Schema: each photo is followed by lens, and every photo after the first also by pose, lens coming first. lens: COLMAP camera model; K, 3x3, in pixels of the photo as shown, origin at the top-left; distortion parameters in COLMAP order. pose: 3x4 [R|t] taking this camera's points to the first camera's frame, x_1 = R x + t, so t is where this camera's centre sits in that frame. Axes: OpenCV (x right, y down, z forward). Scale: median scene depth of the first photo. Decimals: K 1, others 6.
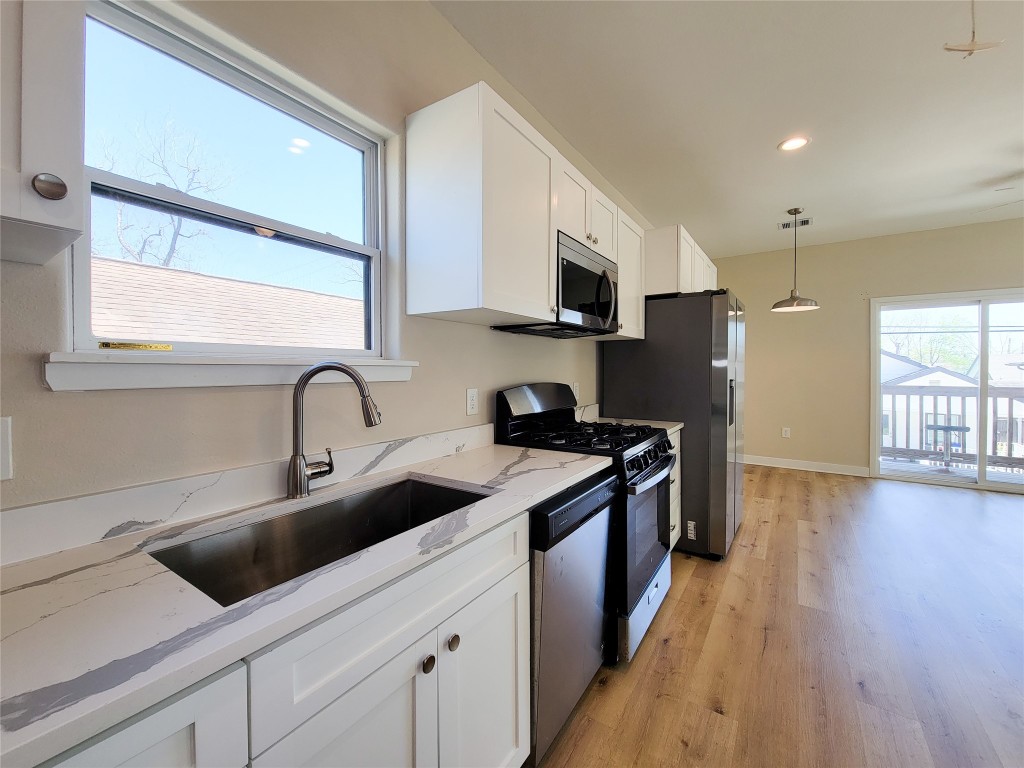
lens RADIAL K [[421.1, 0, 514.4], [0, 421.1, 373.9], [0, 0, 1]] dist [-0.000563, -0.001223]
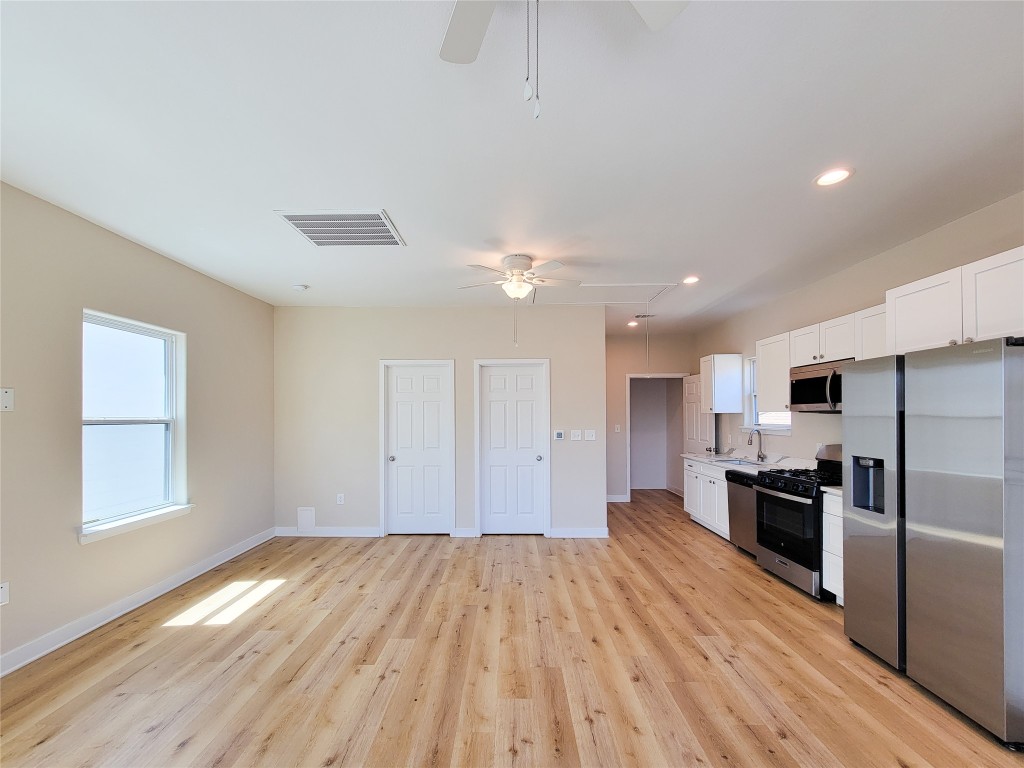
lens RADIAL K [[421.1, 0, 503.8], [0, 421.1, 414.0], [0, 0, 1]] dist [-0.000563, -0.001223]
pose [[-0.844412, 0.003095, -0.535686, 2.223026], [0.003562, 0.999994, 0.000162, -0.110486], [0.535683, -0.001771, -0.844417, 1.835560]]
